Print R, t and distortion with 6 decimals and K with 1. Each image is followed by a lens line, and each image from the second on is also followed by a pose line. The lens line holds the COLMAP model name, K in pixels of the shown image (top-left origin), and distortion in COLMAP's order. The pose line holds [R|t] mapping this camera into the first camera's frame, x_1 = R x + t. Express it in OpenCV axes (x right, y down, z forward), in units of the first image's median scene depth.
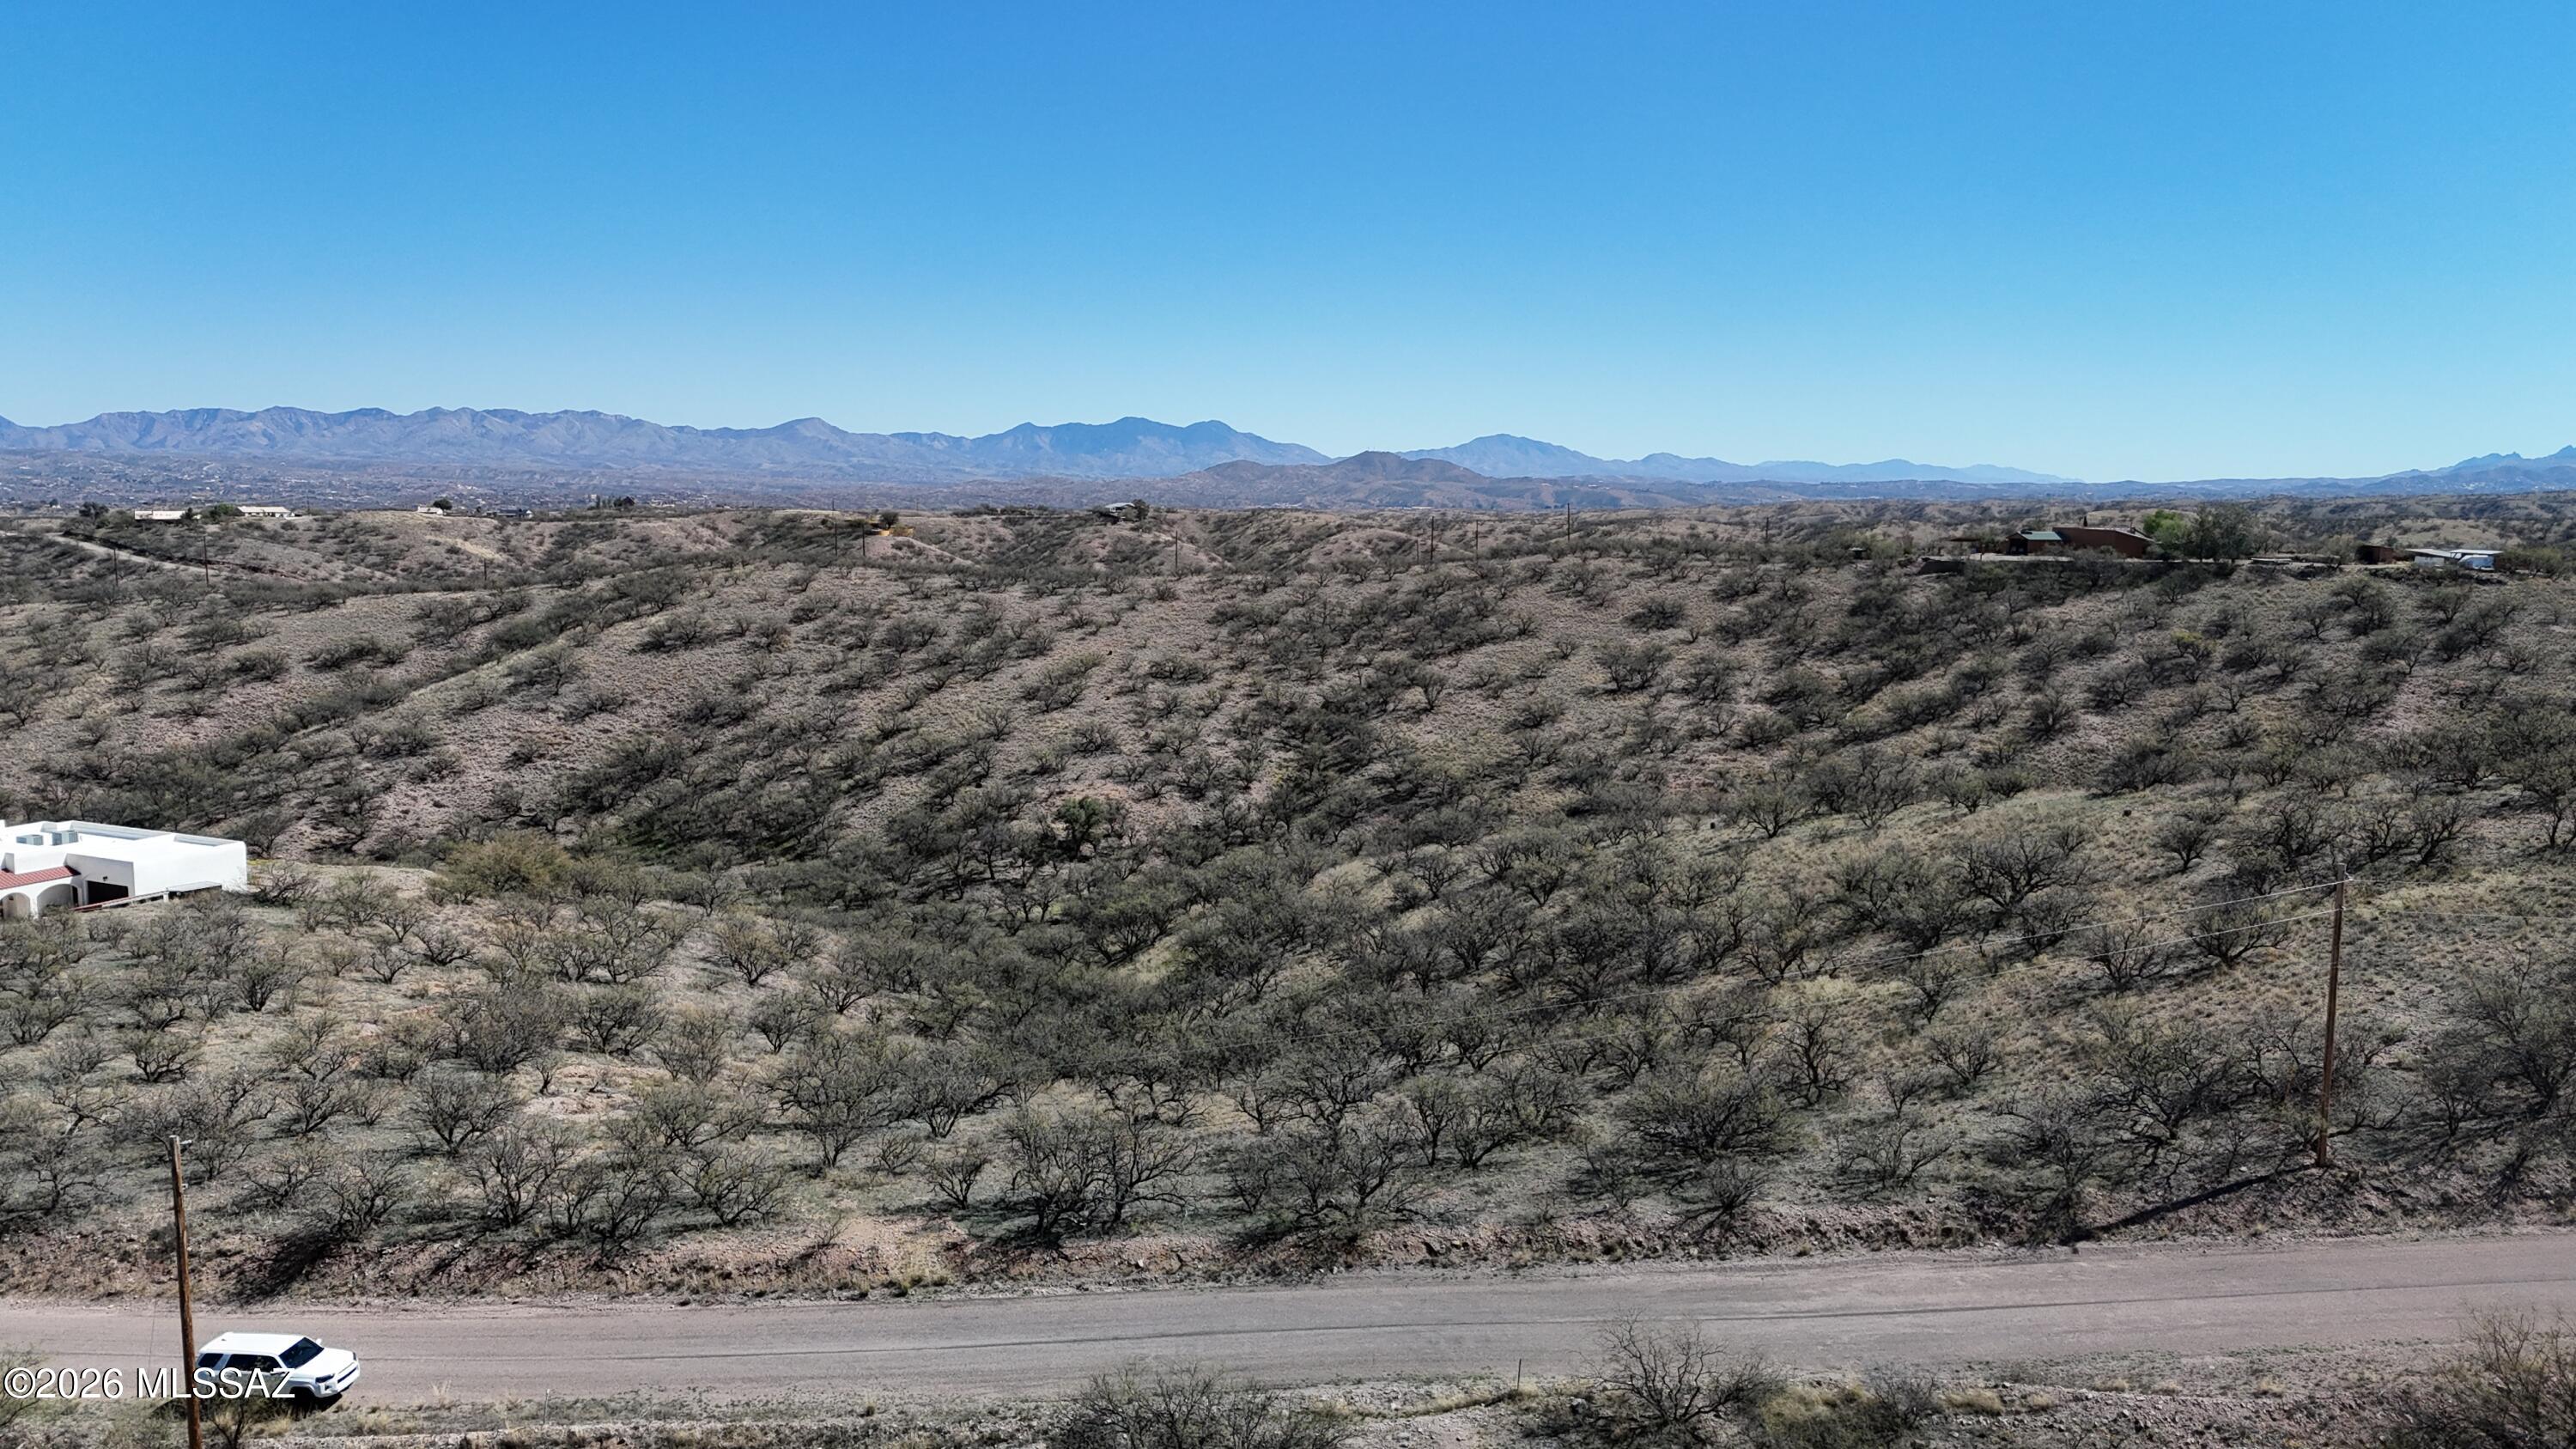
lens RADIAL K [[1892.9, 0, 1276.7], [0, 1892.9, 738.7], [0, 0, 1]] dist [0.077861, -0.070726]
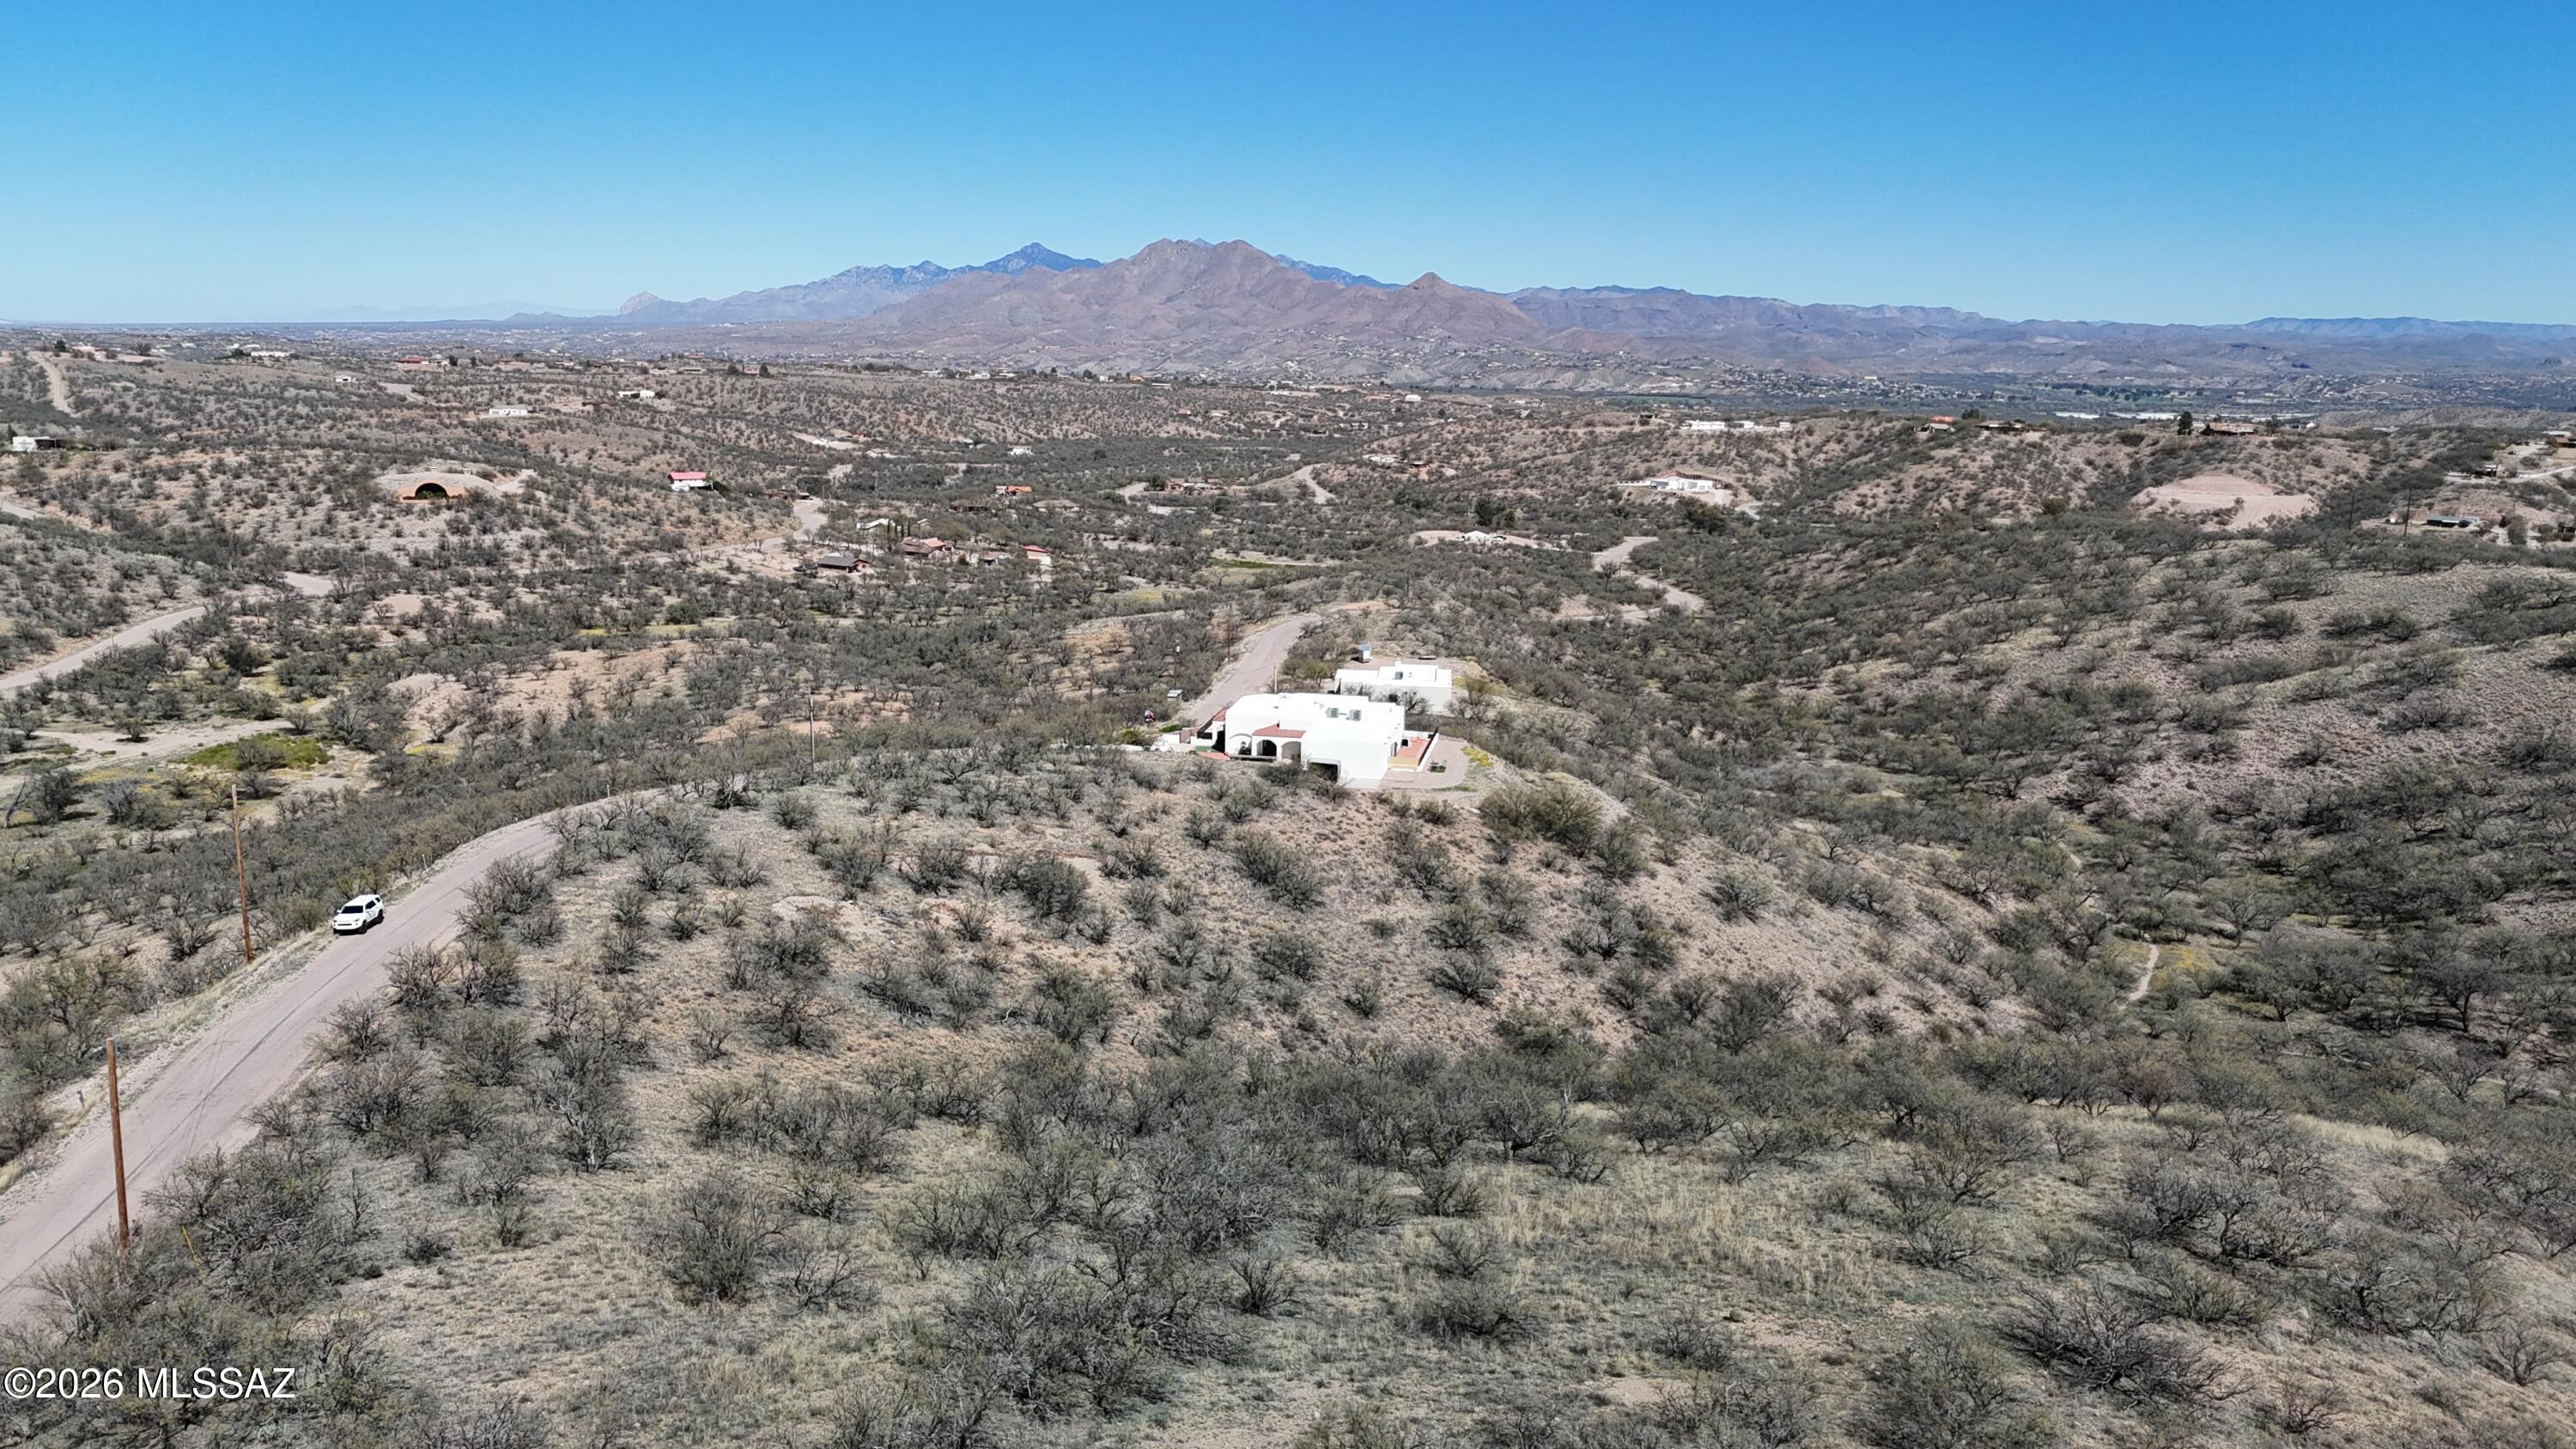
lens RADIAL K [[1892.9, 0, 1288.8], [0, 1892.9, 748.8], [0, 0, 1]] dist [0.077861, -0.070726]
pose [[0.245651, 0.200399, -0.948418, 0.373041], [-0.145864, 0.974899, 0.168214, -0.081346], [0.958321, 0.097018, 0.268716, 0.290736]]
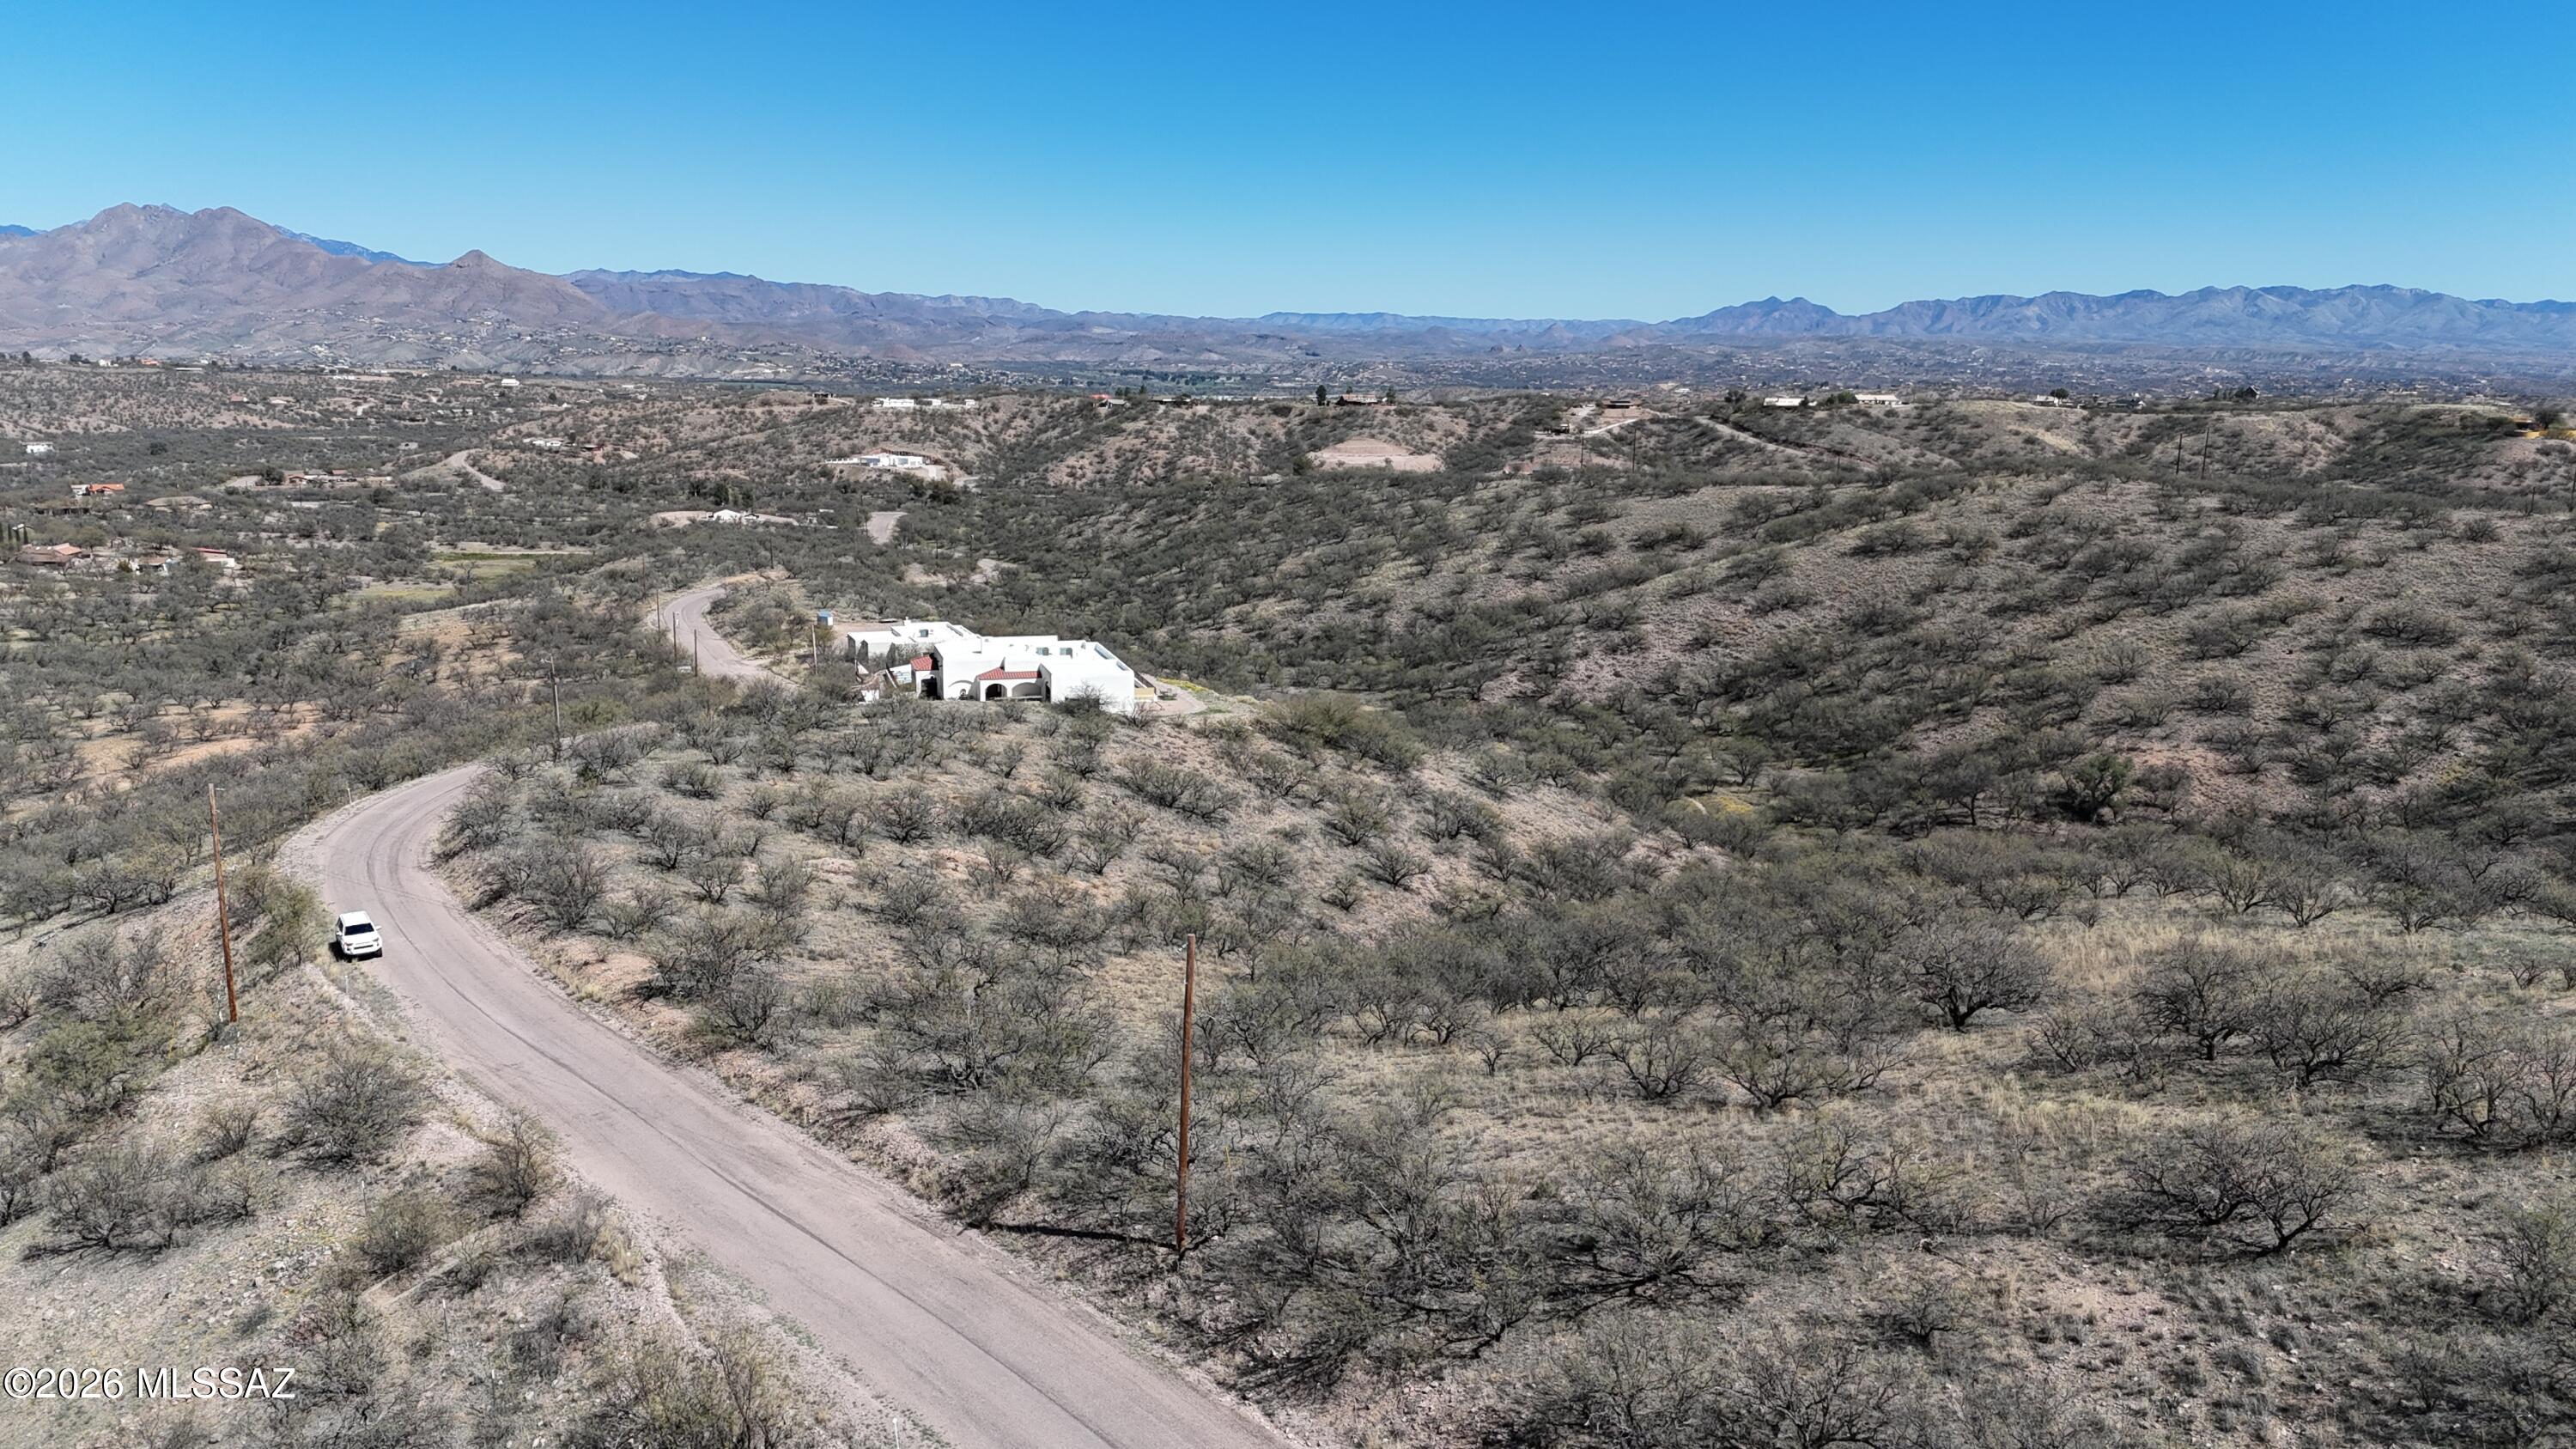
lens RADIAL K [[1892.9, 0, 1298.8], [0, 1892.9, 743.6], [0, 0, 1]] dist [0.077861, -0.070726]
pose [[0.663055, 0.155356, -0.732272, 0.273109], [-0.109471, 0.987834, 0.110452, -0.029249], [0.740523, 0.006927, 0.671995, 0.093383]]
